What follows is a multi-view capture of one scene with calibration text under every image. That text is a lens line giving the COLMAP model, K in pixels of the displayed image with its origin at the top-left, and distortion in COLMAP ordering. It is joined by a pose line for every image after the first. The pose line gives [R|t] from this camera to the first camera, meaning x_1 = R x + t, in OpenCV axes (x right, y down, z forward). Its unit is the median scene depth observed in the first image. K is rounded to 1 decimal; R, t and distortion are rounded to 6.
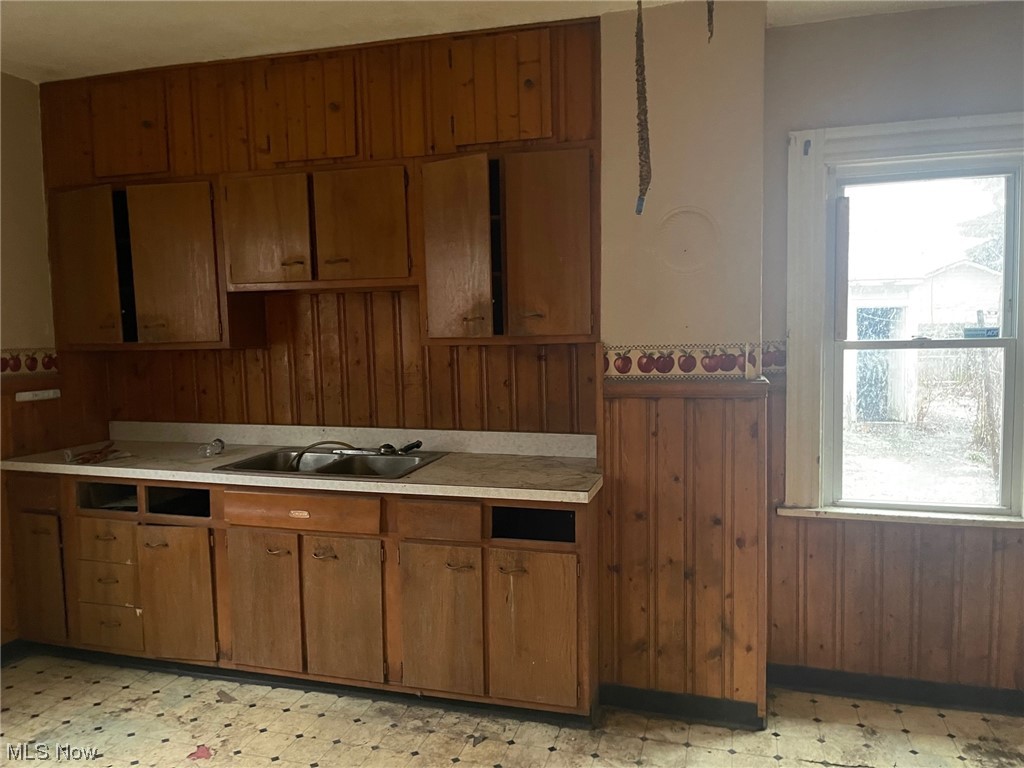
lens RADIAL K [[763.6, 0, 512.7], [0, 763.6, 390.5], [0, 0, 1]] dist [0.074421, -0.104923]
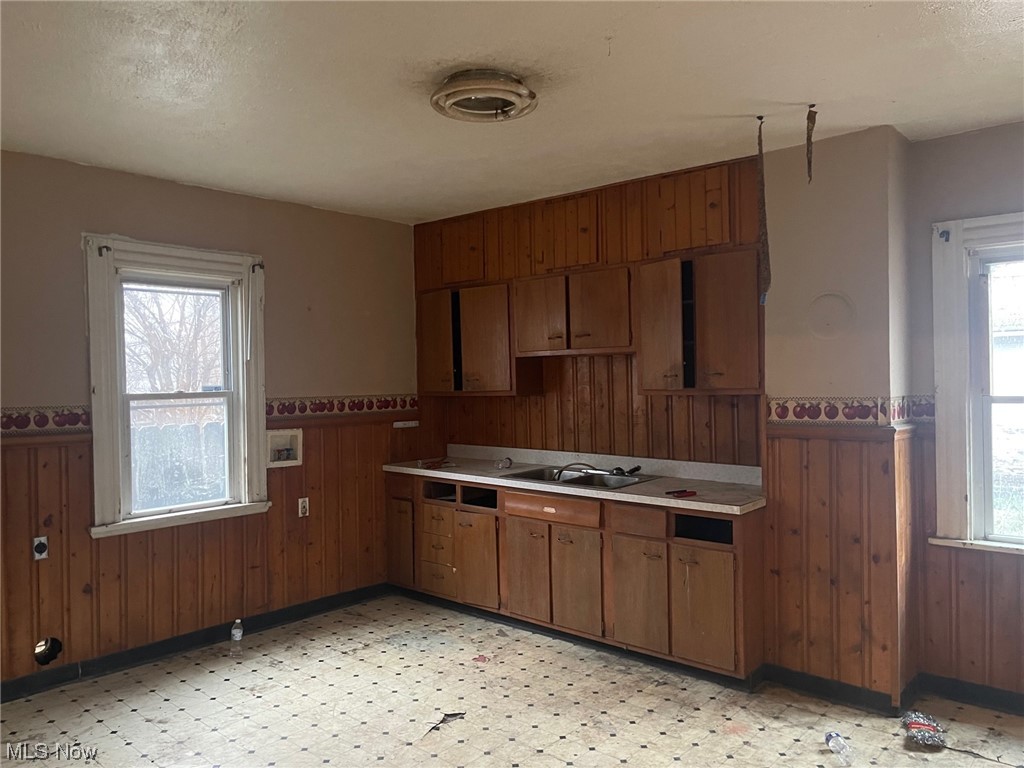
lens RADIAL K [[763.6, 0, 512.7], [0, 763.6, 390.5], [0, 0, 1]] dist [0.074421, -0.104923]
pose [[0.905308, 0.009472, -0.424649, 0.268255], [-0.034942, 0.998024, -0.052231, 0.012970], [0.423315, 0.062123, 0.903850, -0.346632]]
